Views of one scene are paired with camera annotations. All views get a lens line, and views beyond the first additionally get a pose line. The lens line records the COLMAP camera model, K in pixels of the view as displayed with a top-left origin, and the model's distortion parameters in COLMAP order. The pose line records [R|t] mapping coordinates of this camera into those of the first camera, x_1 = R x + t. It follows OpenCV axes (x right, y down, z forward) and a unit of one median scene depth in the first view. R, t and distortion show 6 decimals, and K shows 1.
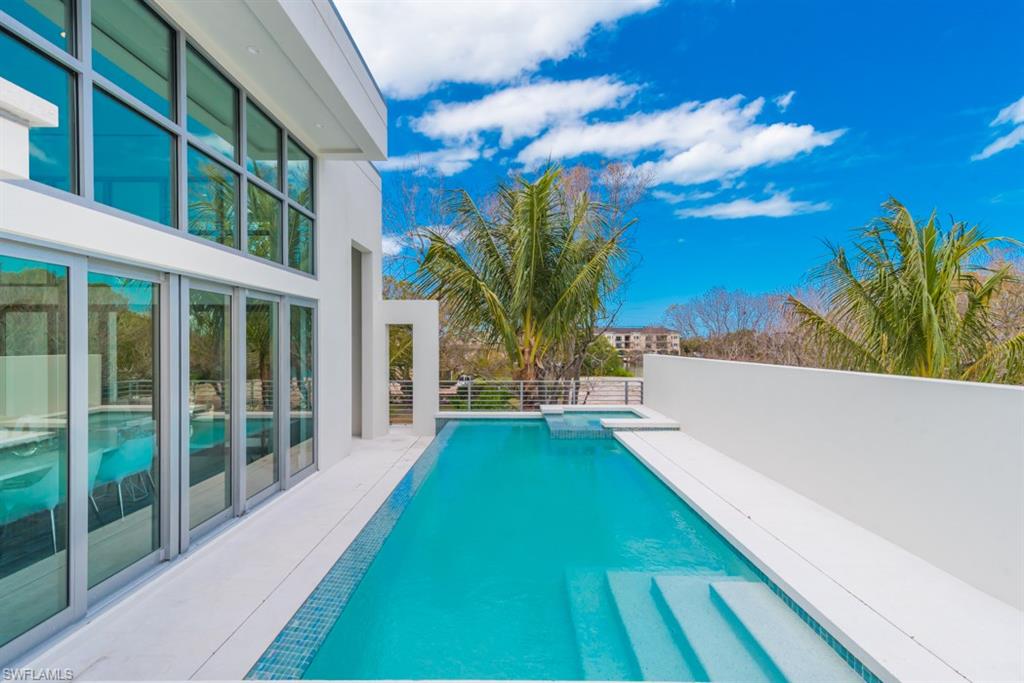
lens RADIAL K [[461.2, 0, 508.9], [0, 461.2, 343.2], [0, 0, 1]] dist [0.002090, -0.000158]
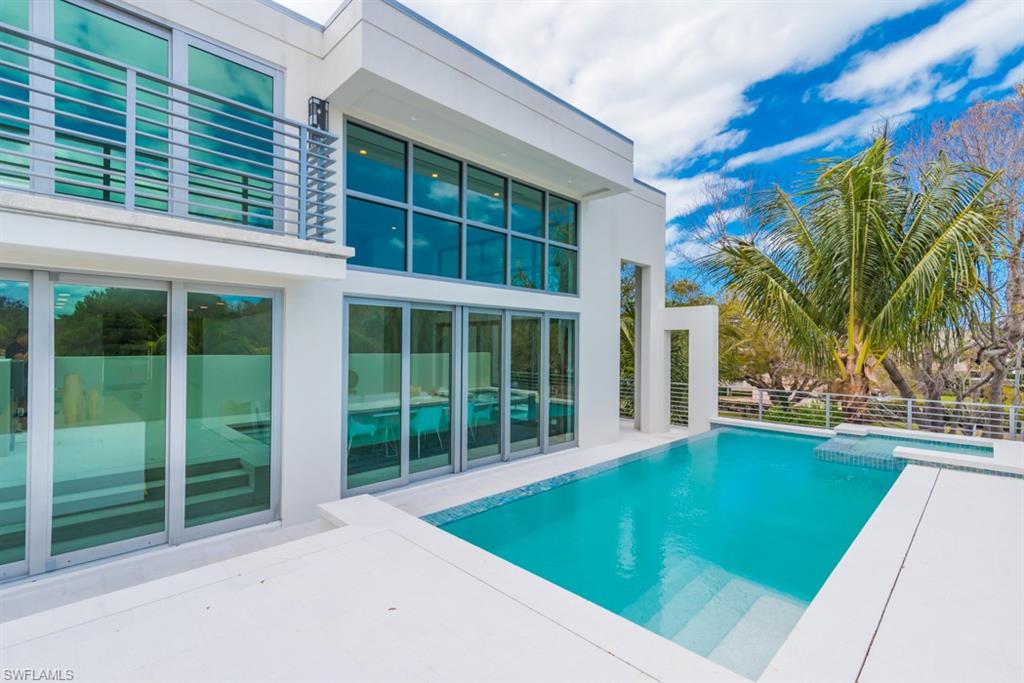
lens RADIAL K [[456.1, 0, 506.8], [0, 456.1, 346.7], [0, 0, 1]] dist [0.012191, -0.000536]
pose [[0.696990, 0.005278, -0.717062, 0.232341], [-0.007473, 0.999972, 0.000096, -0.000194], [0.717042, 0.005291, 0.697010, -0.016715]]
